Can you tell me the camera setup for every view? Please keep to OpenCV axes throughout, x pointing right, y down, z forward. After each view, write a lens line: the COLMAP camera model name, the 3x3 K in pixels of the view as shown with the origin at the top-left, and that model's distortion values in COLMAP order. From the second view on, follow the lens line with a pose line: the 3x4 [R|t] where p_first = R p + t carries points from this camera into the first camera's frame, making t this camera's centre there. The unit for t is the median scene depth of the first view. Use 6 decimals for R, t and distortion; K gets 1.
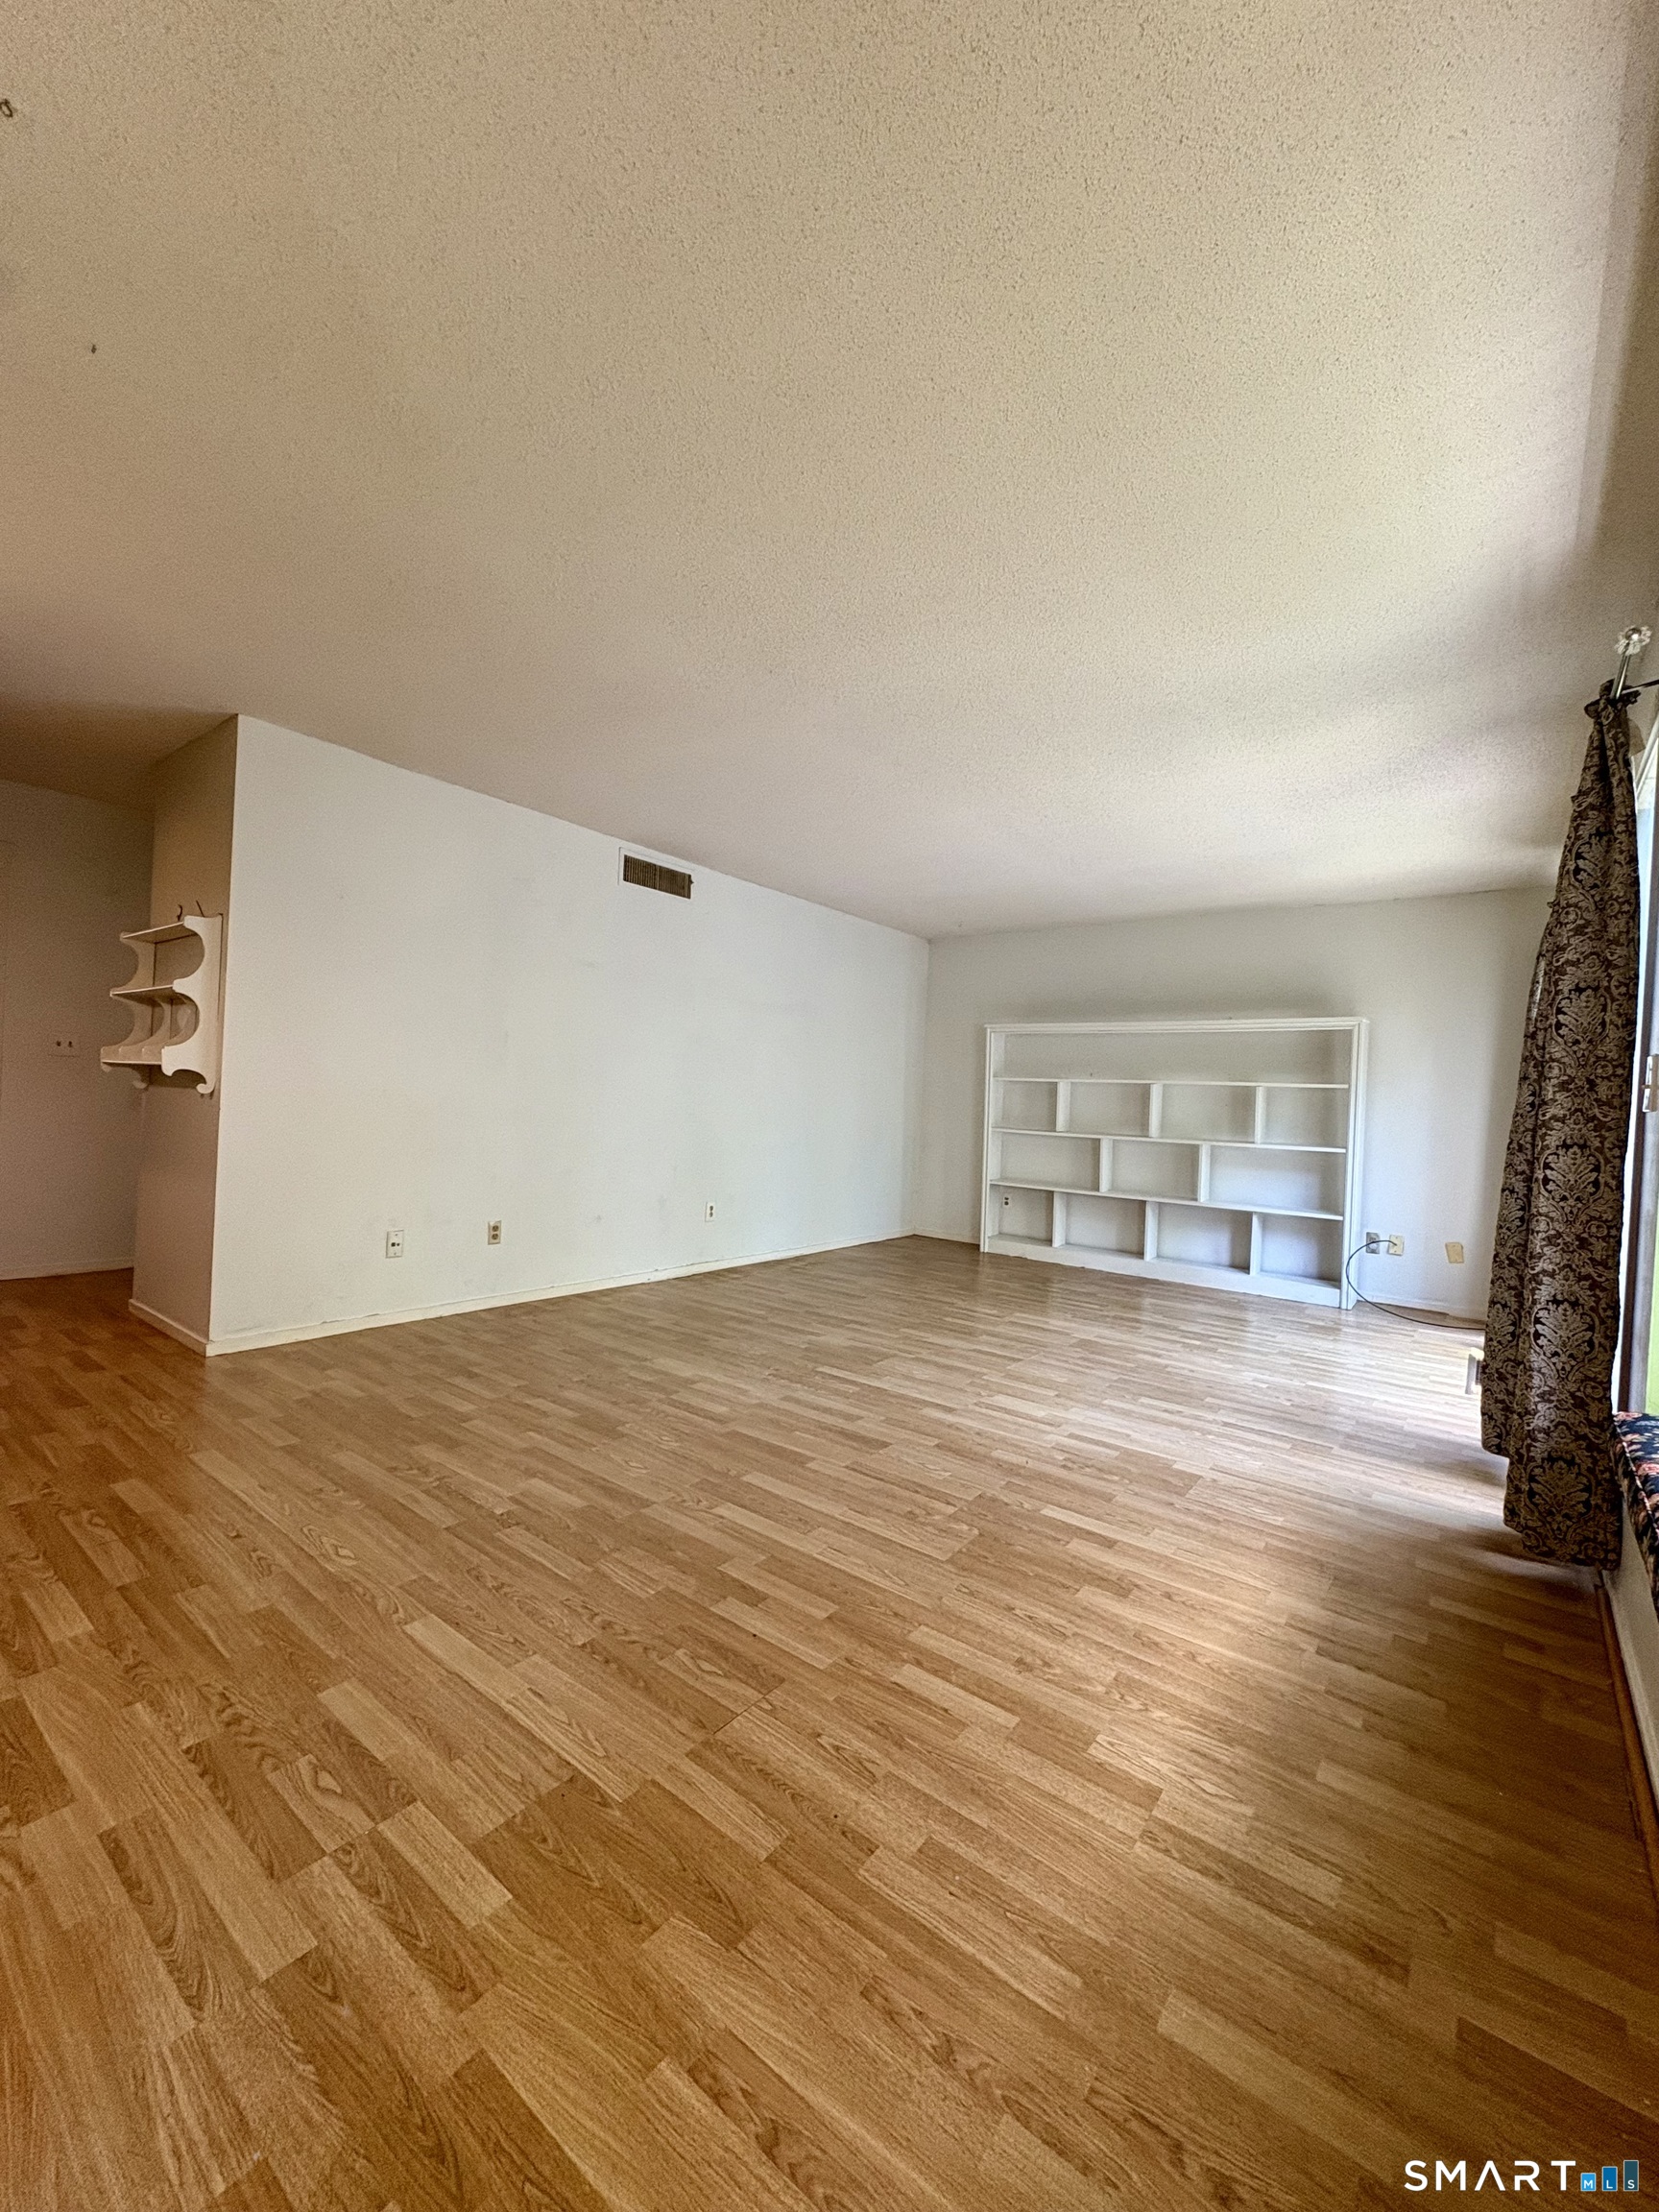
lens RADIAL K [[878.7, 0, 829.5], [0, 878.7, 1106.0], [0, 0, 1]] dist [0.000819, -0.000097]
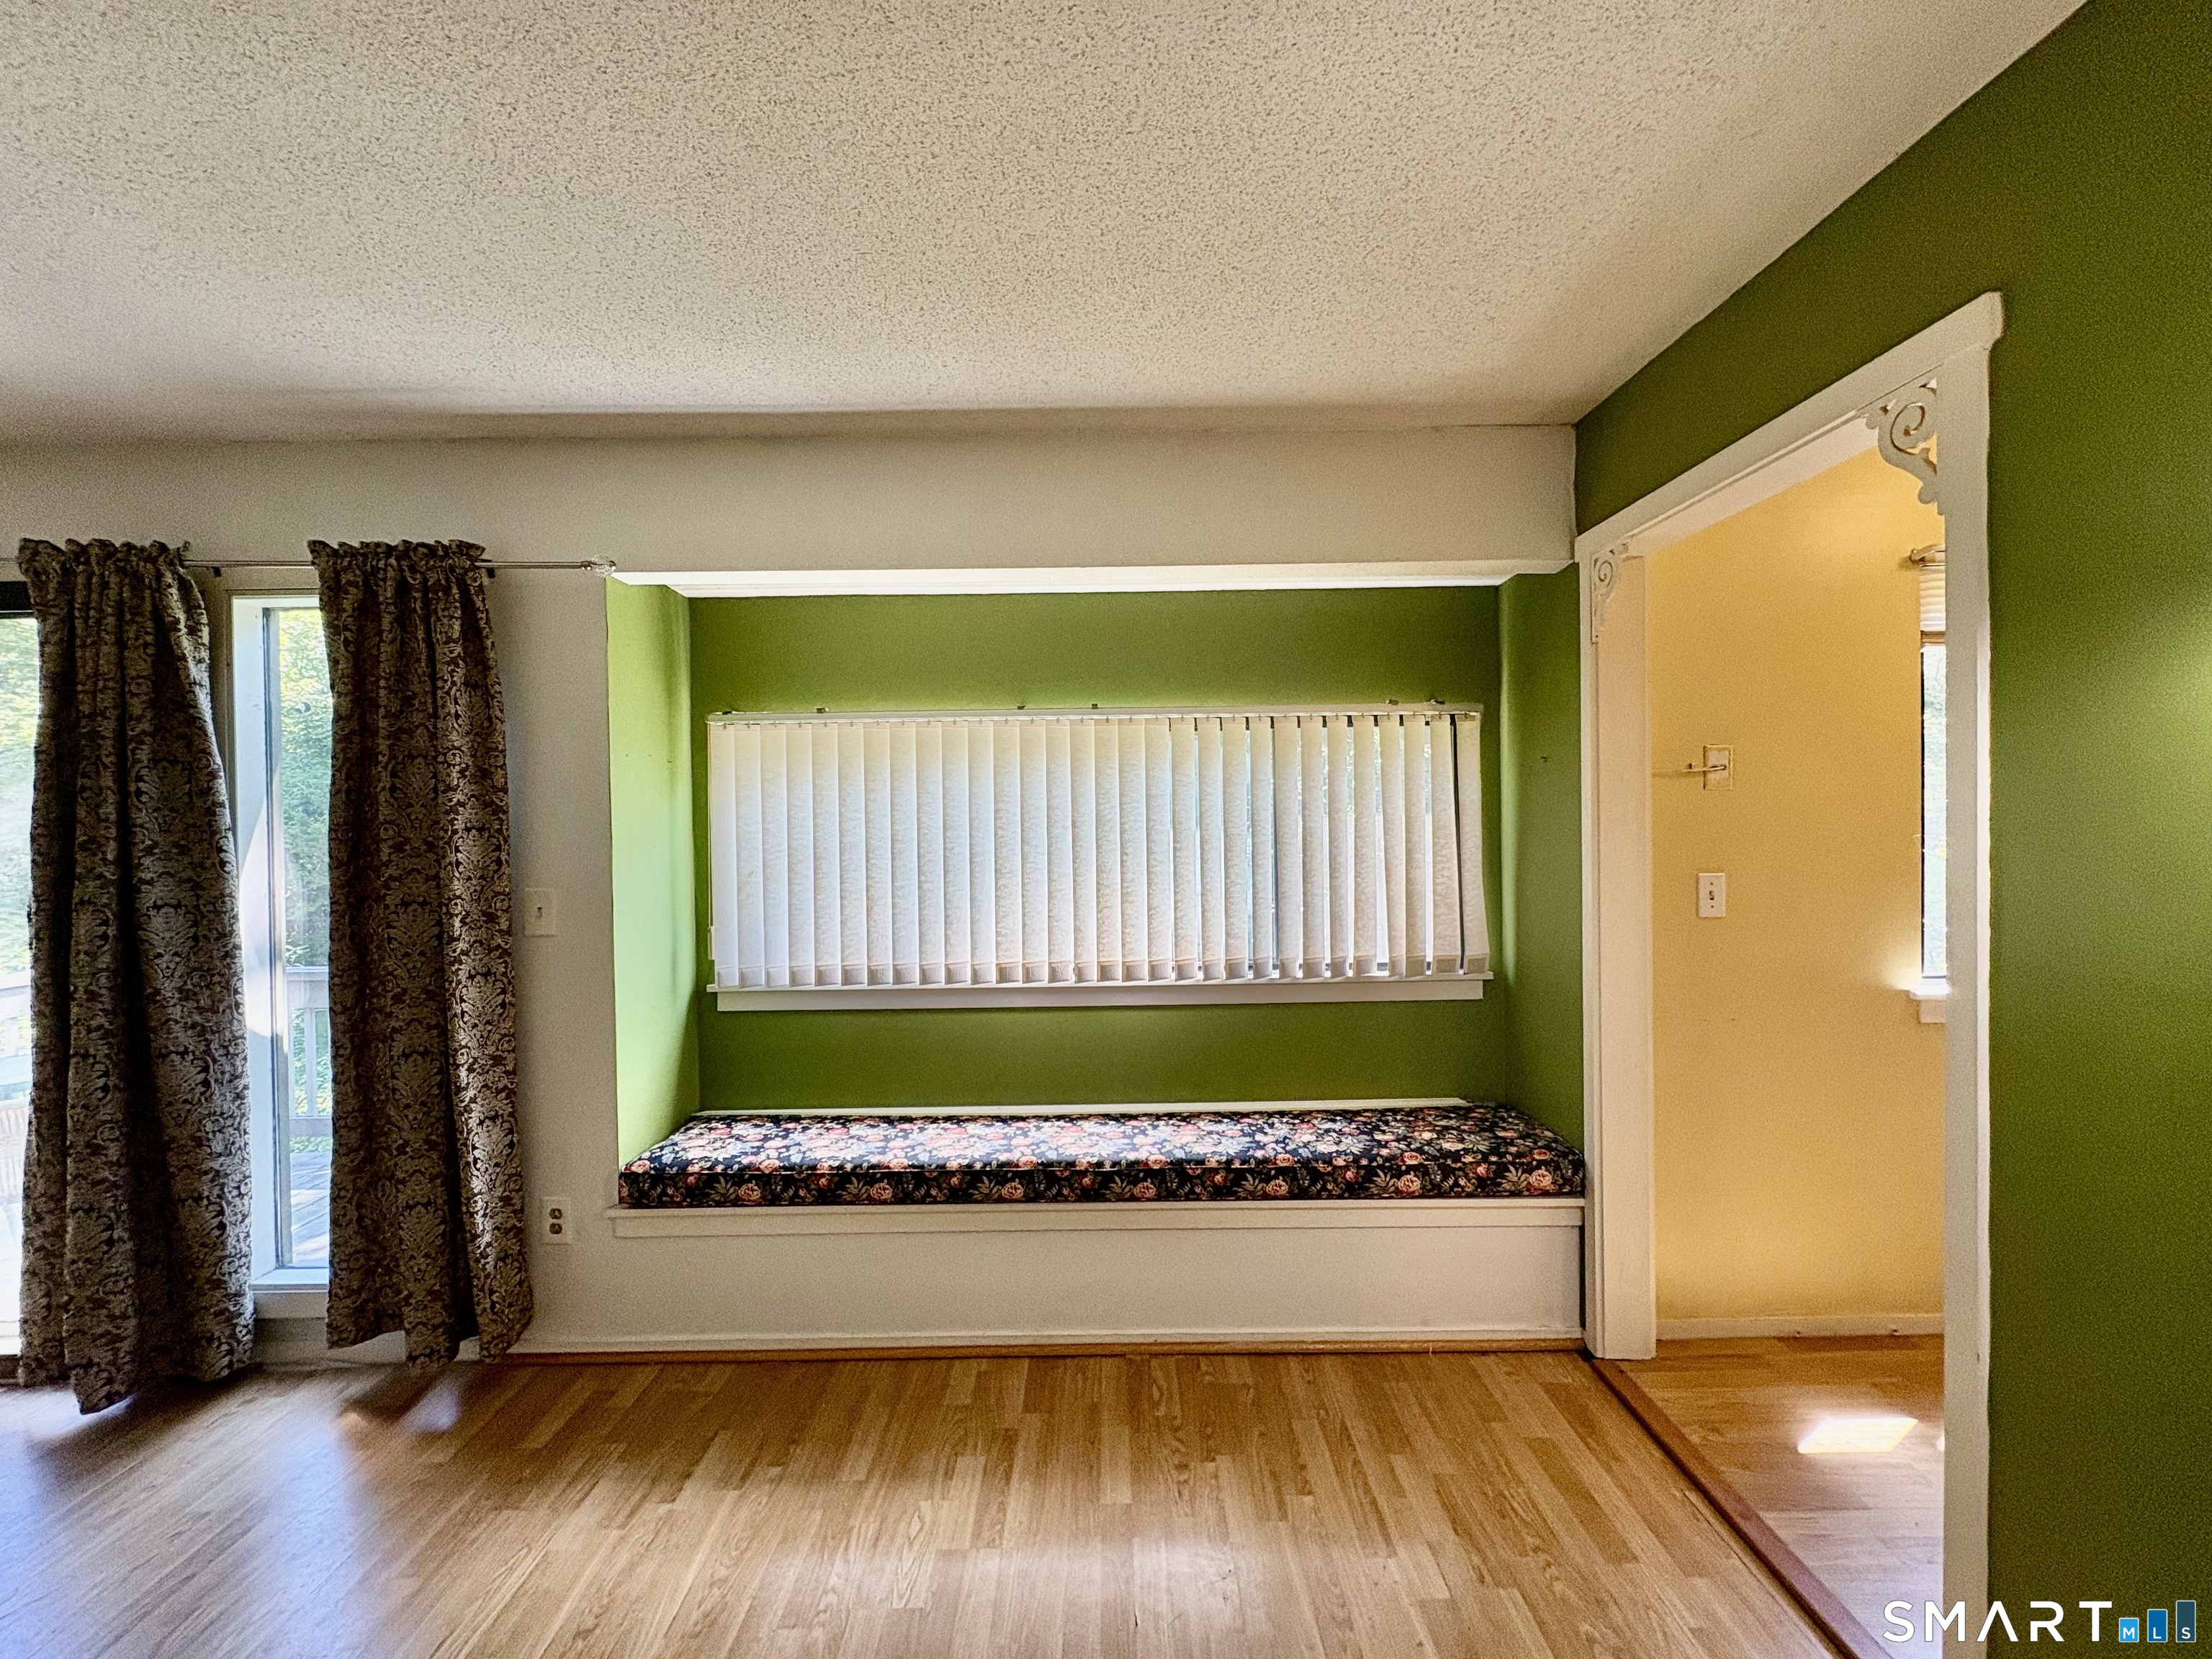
lens RADIAL K [[878.7, 0, 1106.0], [0, 878.7, 829.5], [0, 0, 1]] dist [0.000819, -0.000097]
pose [[-0.607614, -0.051700, 0.792548, -0.308583], [-0.012229, 0.998370, 0.055751, -0.134675], [-0.794138, 0.024183, -0.607256, 0.692424]]
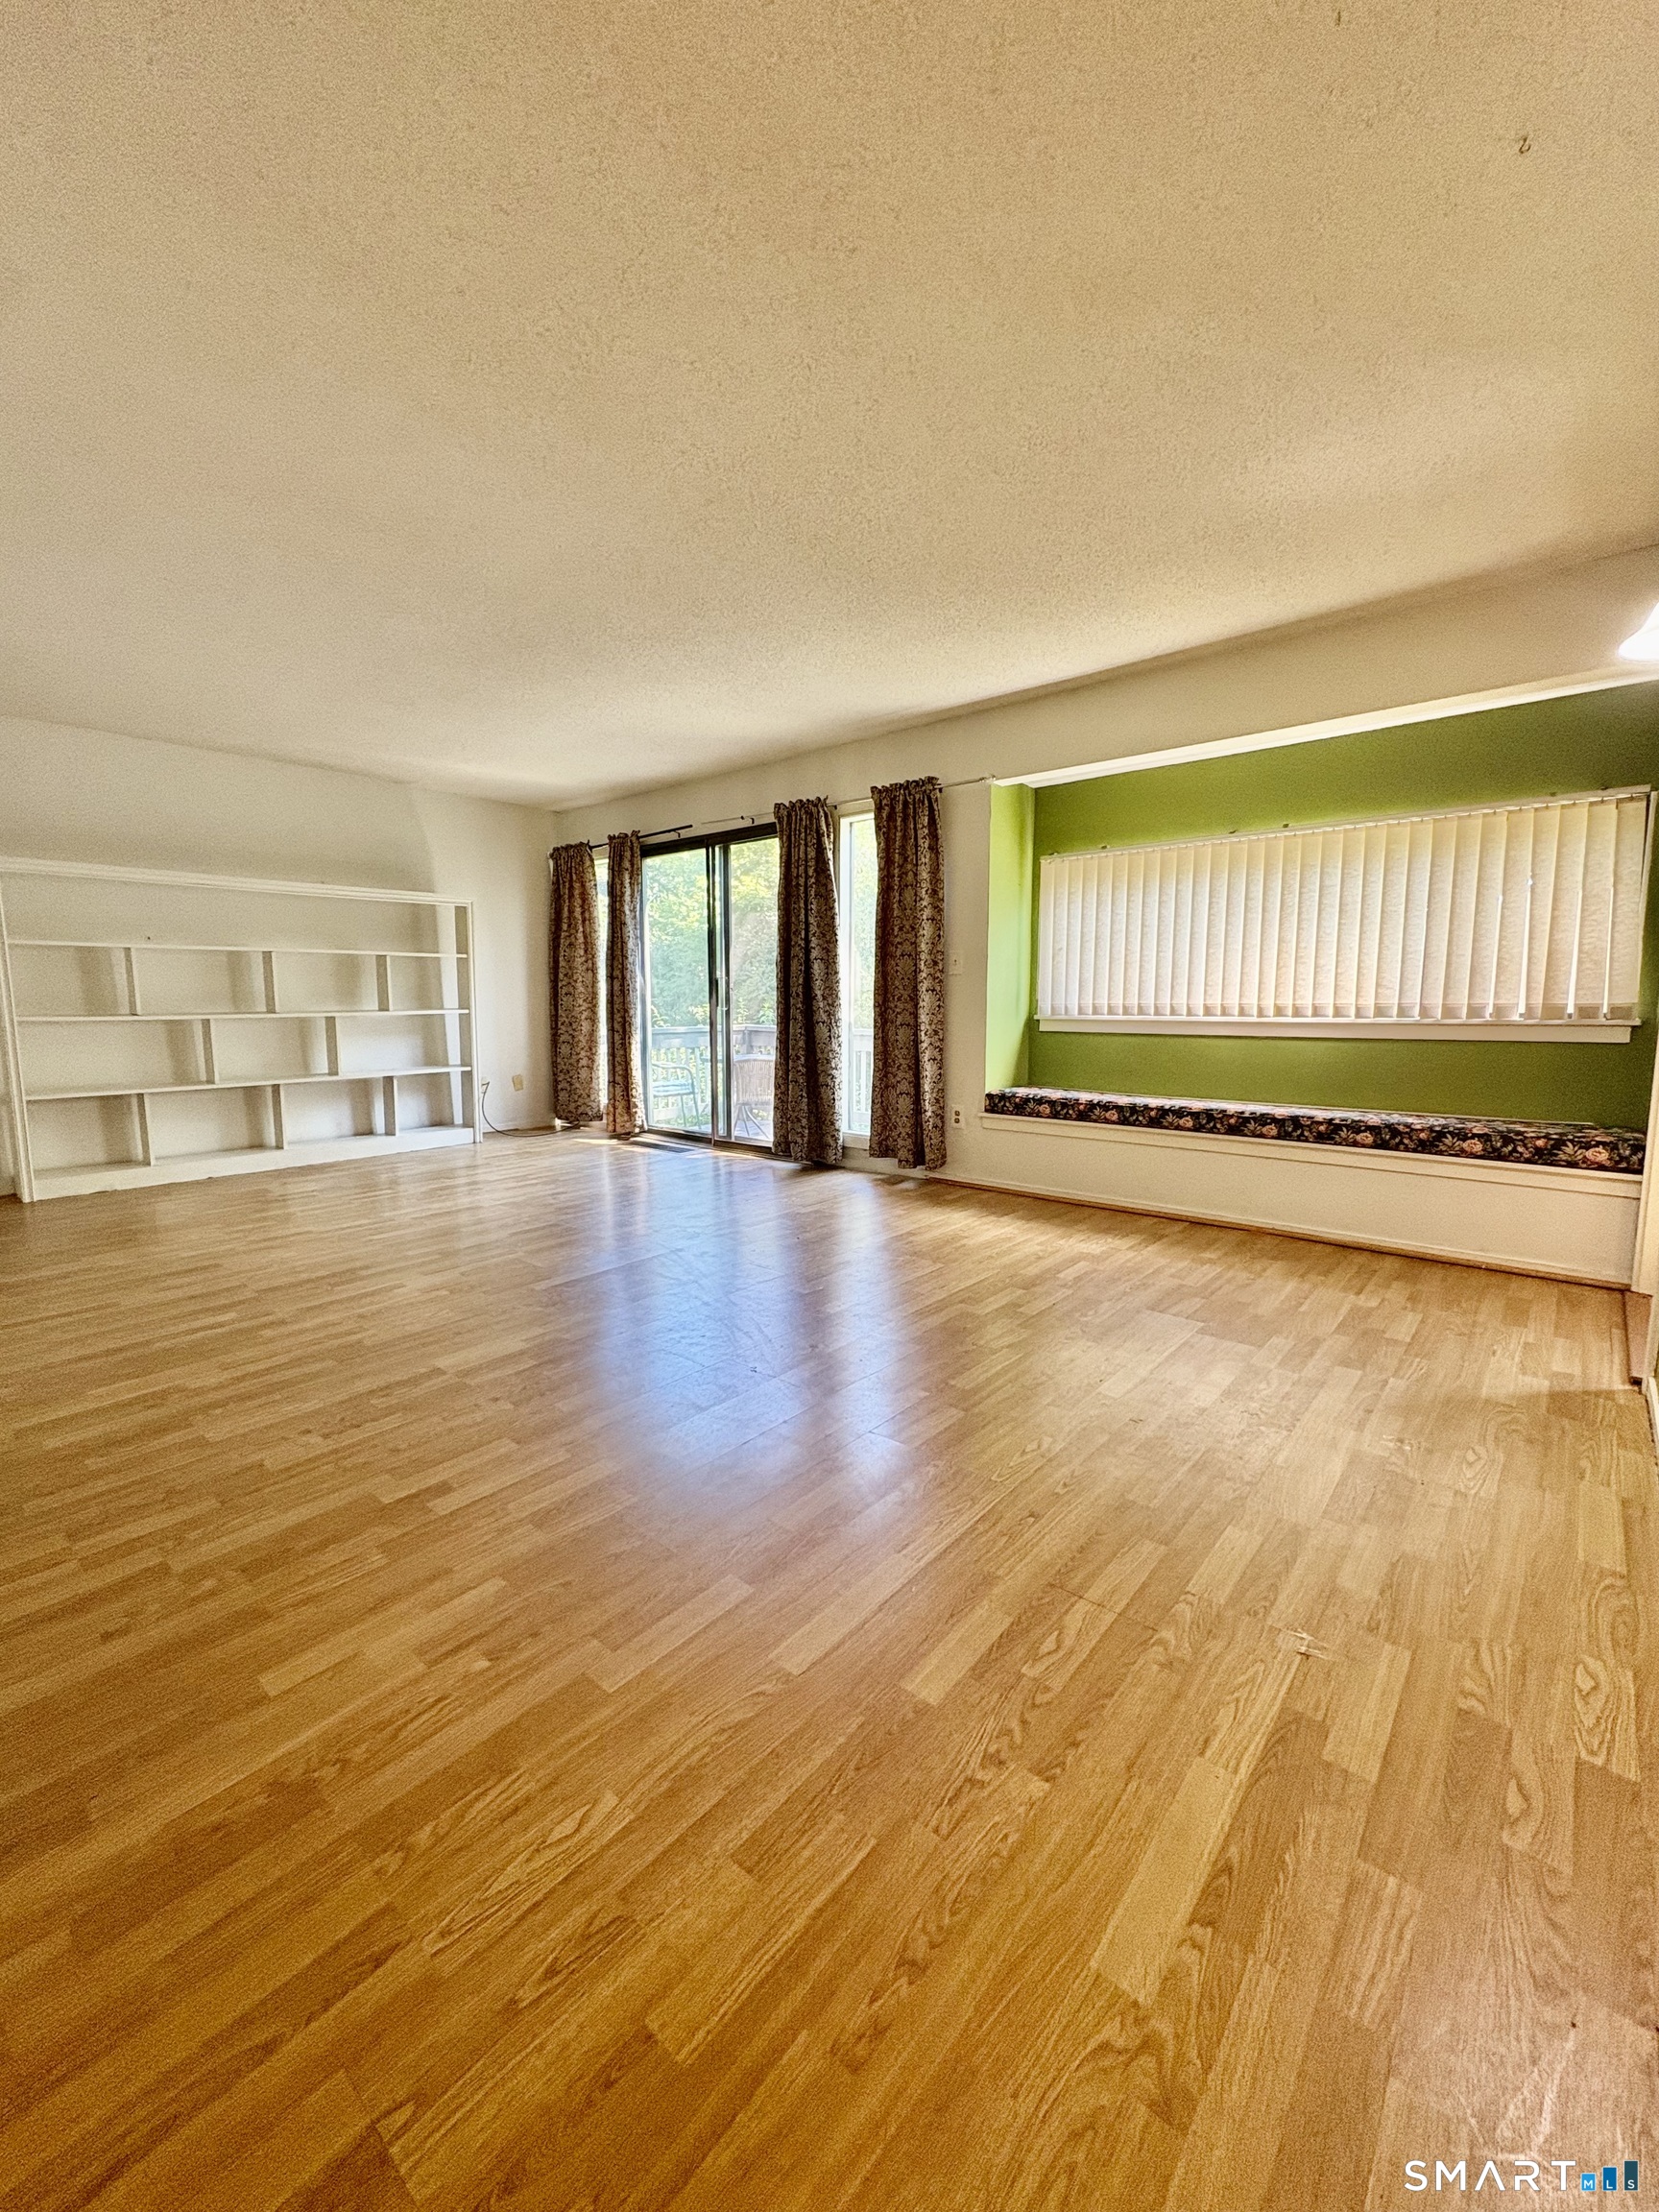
lens RADIAL K [[880.4, 0, 829.5], [0, 880.4, 1106.0], [0, 0, 1]] dist [0.002090, 0.000111]
pose [[0.053457, -0.169686, 0.984047, -0.957158], [0.010147, 0.985498, 0.169385, -0.031651], [-0.998519, 0.000930, 0.054403, 0.755387]]
